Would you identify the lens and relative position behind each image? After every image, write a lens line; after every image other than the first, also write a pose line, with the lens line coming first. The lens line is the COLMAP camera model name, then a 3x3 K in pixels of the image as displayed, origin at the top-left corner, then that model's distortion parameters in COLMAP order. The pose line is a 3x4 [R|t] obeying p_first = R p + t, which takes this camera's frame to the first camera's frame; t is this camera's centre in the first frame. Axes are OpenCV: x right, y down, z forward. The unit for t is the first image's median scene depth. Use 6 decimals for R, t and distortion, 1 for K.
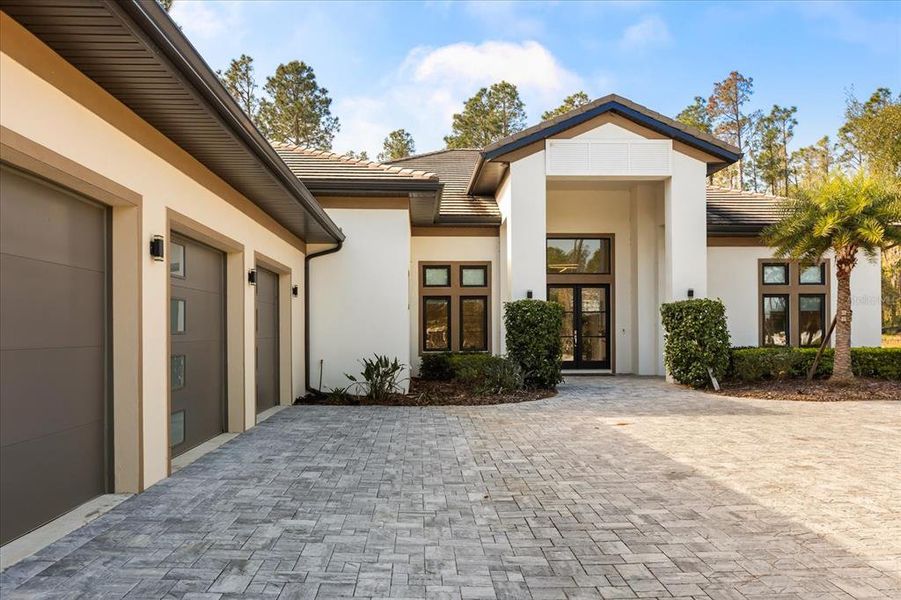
lens RADIAL K [[665.3, 0, 450.5], [0, 665.3, 300.0], [0, 0, 1]] dist [-0.000737, -0.000109]
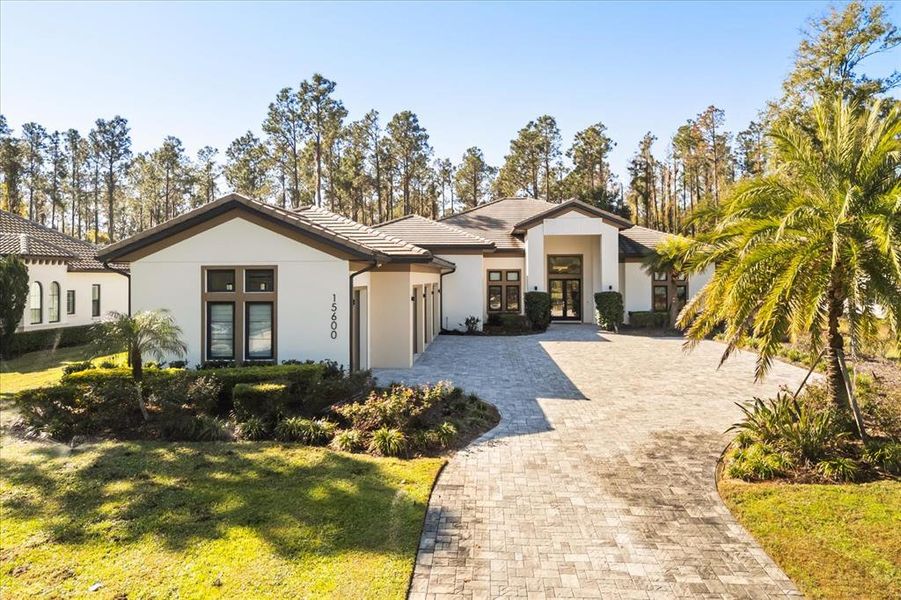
lens RADIAL K [[529.1, 0, 455.5], [0, 529.1, 292.3], [0, 0, 1]] dist [0.002444, 0.000735]
pose [[0.994480, 0.006964, -0.104700, 0.028481], [0.000317, 0.997592, 0.069356, -0.096972], [0.104931, -0.069006, 0.992083, -0.659619]]
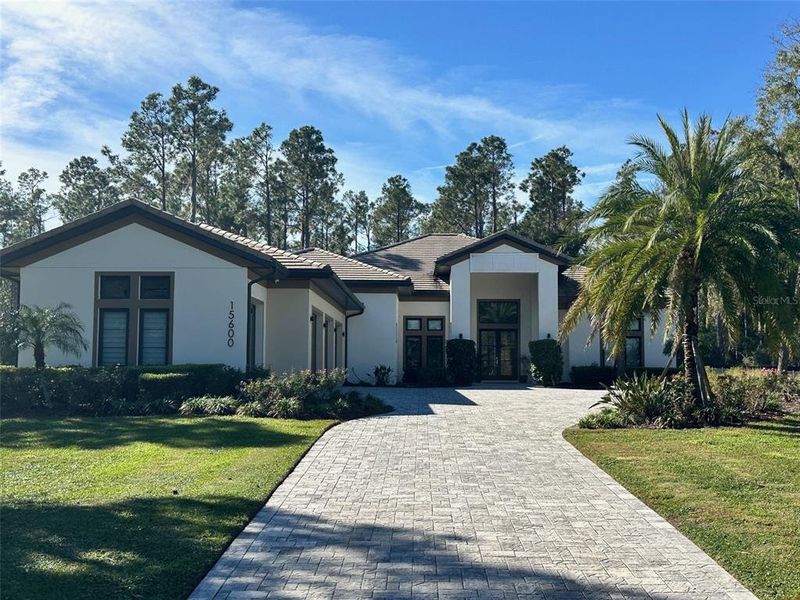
lens RADIAL K [[765.6, 0, 398.7], [0, 765.6, 338.2], [0, 0, 1]] dist [0.000350, 0.006877]
pose [[0.997188, 0.011851, -0.074004, 0.084437], [-0.011491, 0.999920, 0.005296, -0.008968], [0.074061, -0.004431, 0.997244, -0.949583]]
